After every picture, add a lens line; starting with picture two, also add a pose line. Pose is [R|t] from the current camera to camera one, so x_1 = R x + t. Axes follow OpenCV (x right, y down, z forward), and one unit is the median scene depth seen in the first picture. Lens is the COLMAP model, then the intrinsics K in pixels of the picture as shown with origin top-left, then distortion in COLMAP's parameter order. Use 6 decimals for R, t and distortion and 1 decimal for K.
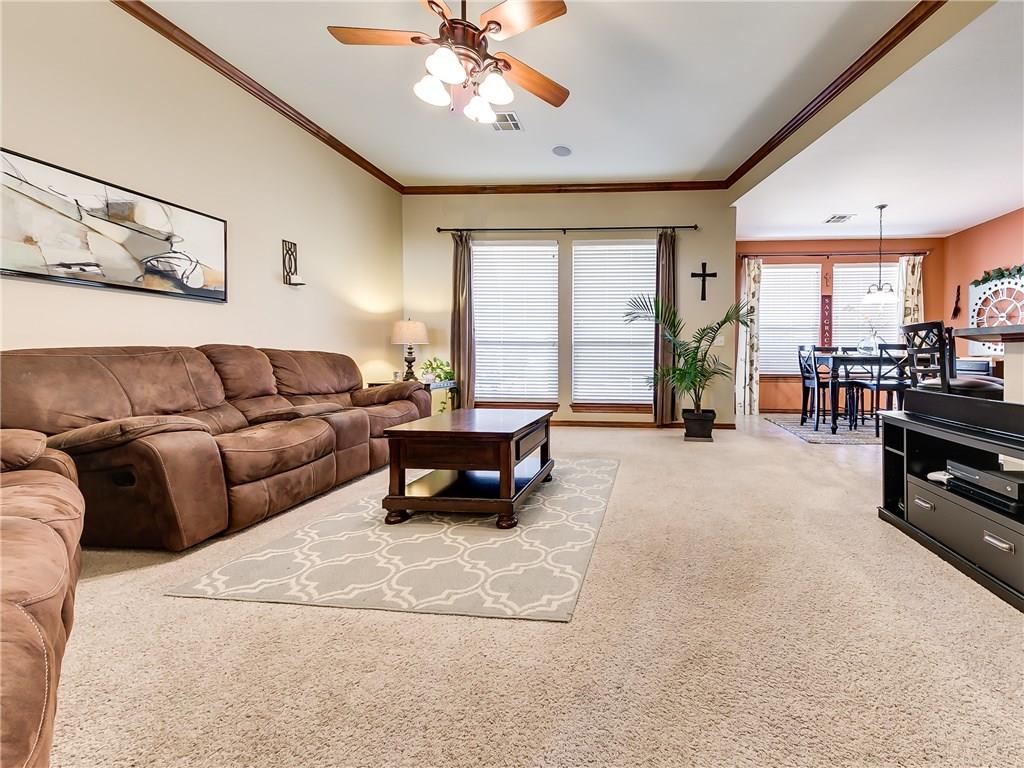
lens RADIAL K [[373.9, 0, 614.3], [0, 373.9, 361.4], [0, 0, 1]] dist [0.010897, -0.001752]
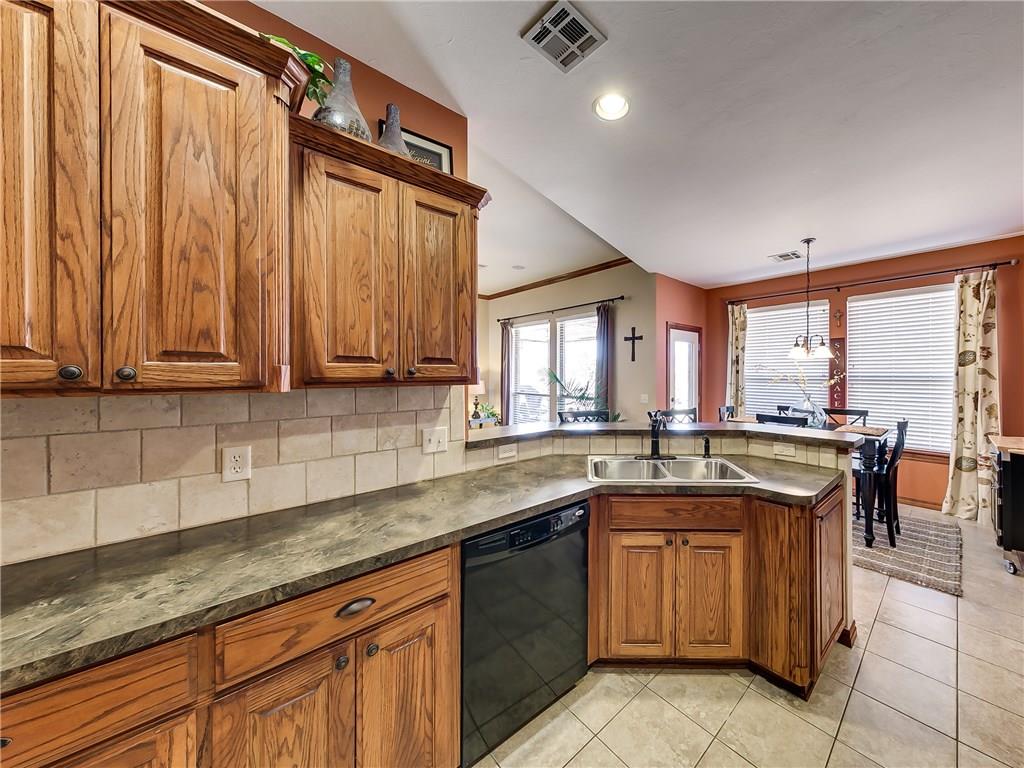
lens RADIAL K [[373.9, 0, 587.5], [0, 373.9, 375.8], [0, 0, 1]] dist [0.010897, -0.001752]
pose [[0.742248, -0.001307, -0.670124, 0.861717], [-0.007450, 0.999920, -0.010202, -0.105901], [0.670083, 0.012565, 0.742179, 0.089237]]
